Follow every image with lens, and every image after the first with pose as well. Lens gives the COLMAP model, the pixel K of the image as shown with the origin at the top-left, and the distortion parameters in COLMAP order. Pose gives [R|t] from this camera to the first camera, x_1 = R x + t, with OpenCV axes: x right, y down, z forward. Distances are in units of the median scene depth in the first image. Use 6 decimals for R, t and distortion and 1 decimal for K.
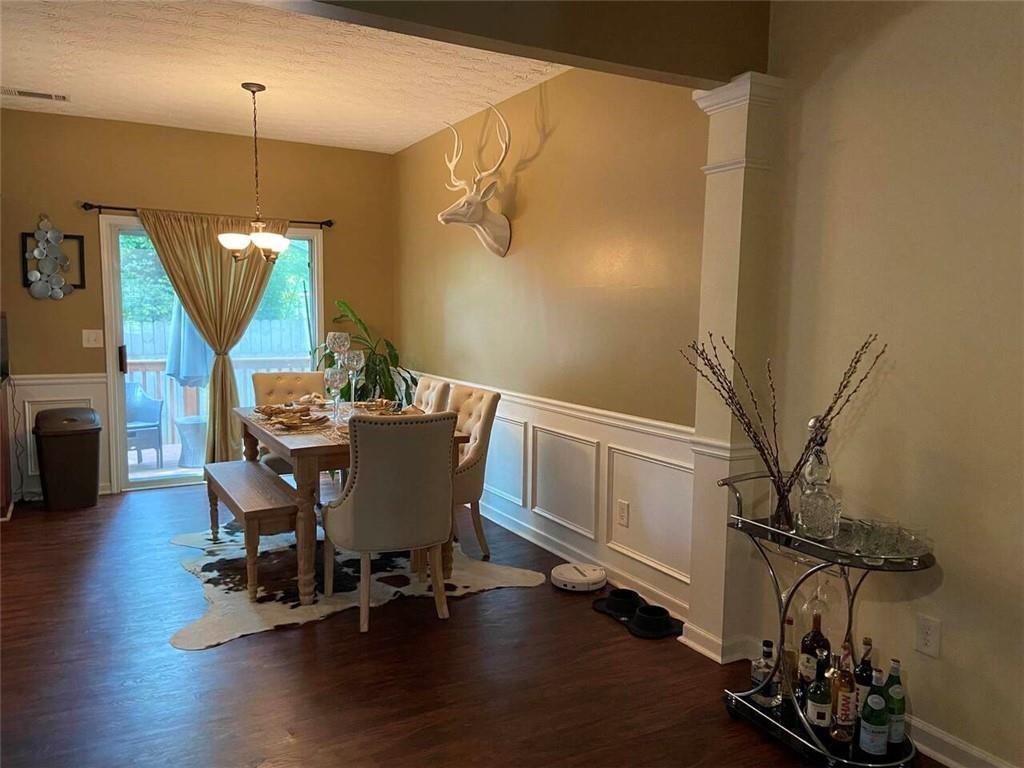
lens RADIAL K [[774.8, 0, 503.6], [0, 774.8, 392.3], [0, 0, 1]] dist [0.105971, -0.125718]
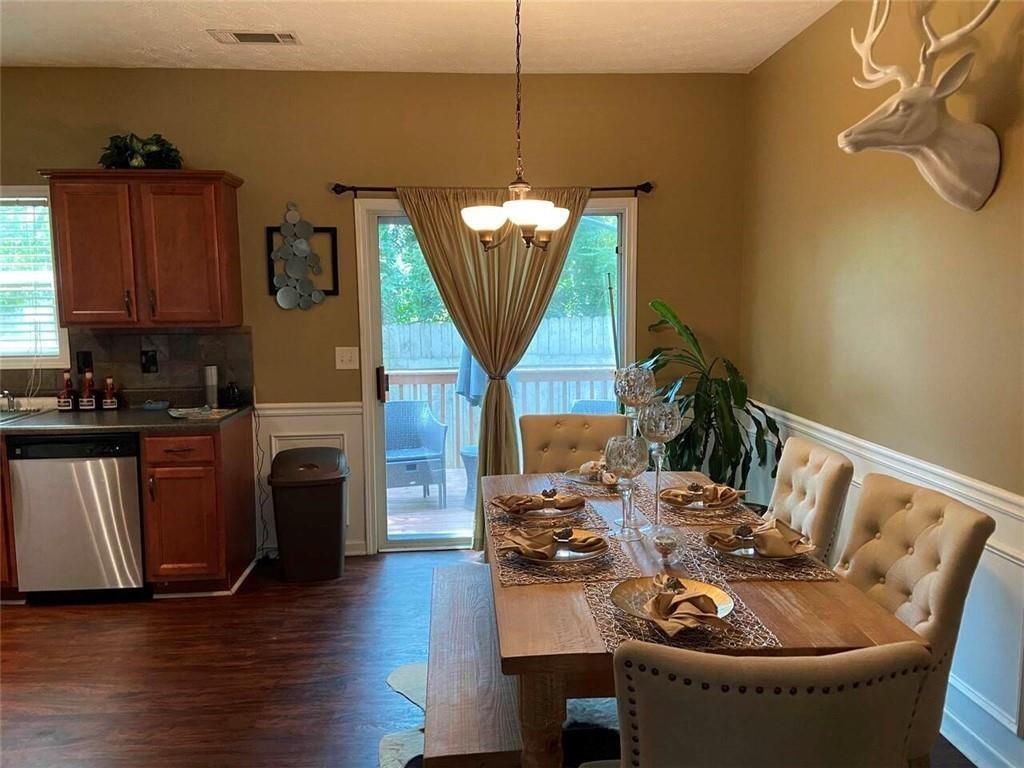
lens RADIAL K [[774.8, 0, 511.0], [0, 774.8, 381.8], [0, 0, 1]] dist [0.105971, -0.125718]
pose [[0.912301, 0.021180, -0.408973, -0.054468], [-0.019236, 0.999776, 0.008866, -0.056159], [0.409069, -0.000222, 0.912504, 0.369100]]
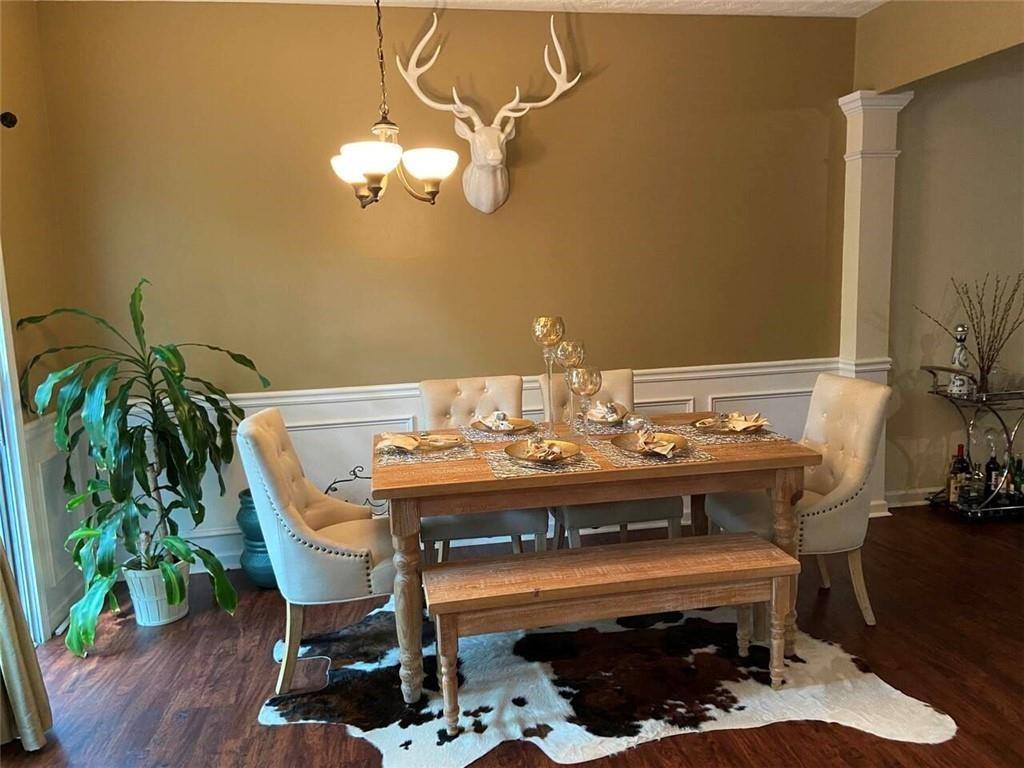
lens RADIAL K [[774.8, 0, 515.1], [0, 774.8, 383.9], [0, 0, 1]] dist [0.105971, -0.125718]
pose [[0.289801, -0.180538, 0.939905, -0.676397], [0.124064, 0.980848, 0.150149, -0.100830], [-0.949012, 0.073094, 0.306649, 0.643700]]
